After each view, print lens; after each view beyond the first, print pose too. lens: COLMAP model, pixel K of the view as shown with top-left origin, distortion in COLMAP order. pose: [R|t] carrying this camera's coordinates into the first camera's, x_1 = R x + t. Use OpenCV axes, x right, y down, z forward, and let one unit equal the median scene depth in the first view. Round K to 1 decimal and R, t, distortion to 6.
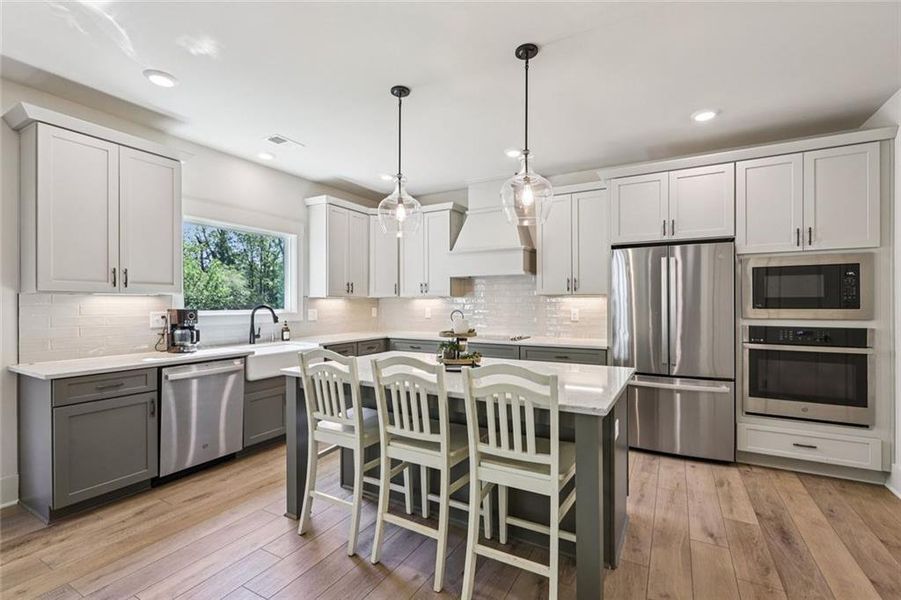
lens RADIAL K [[402.4, 0, 452.4], [0, 402.4, 303.2], [0, 0, 1]] dist [-0.000315, 0.000947]
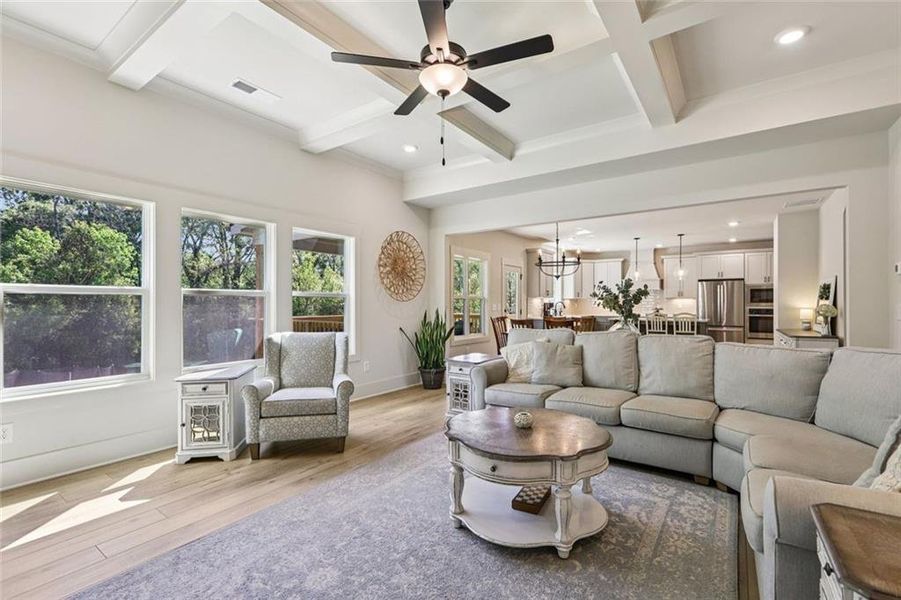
lens RADIAL K [[402.4, 0, 452.4], [0, 402.4, 303.2], [0, 0, 1]] dist [-0.000315, 0.000947]
pose [[0.995074, 0.001838, -0.099115, -1.097597], [-0.001923, 0.999998, -0.000762, 0.021660], [0.099114, 0.000949, 0.995076, -2.076987]]
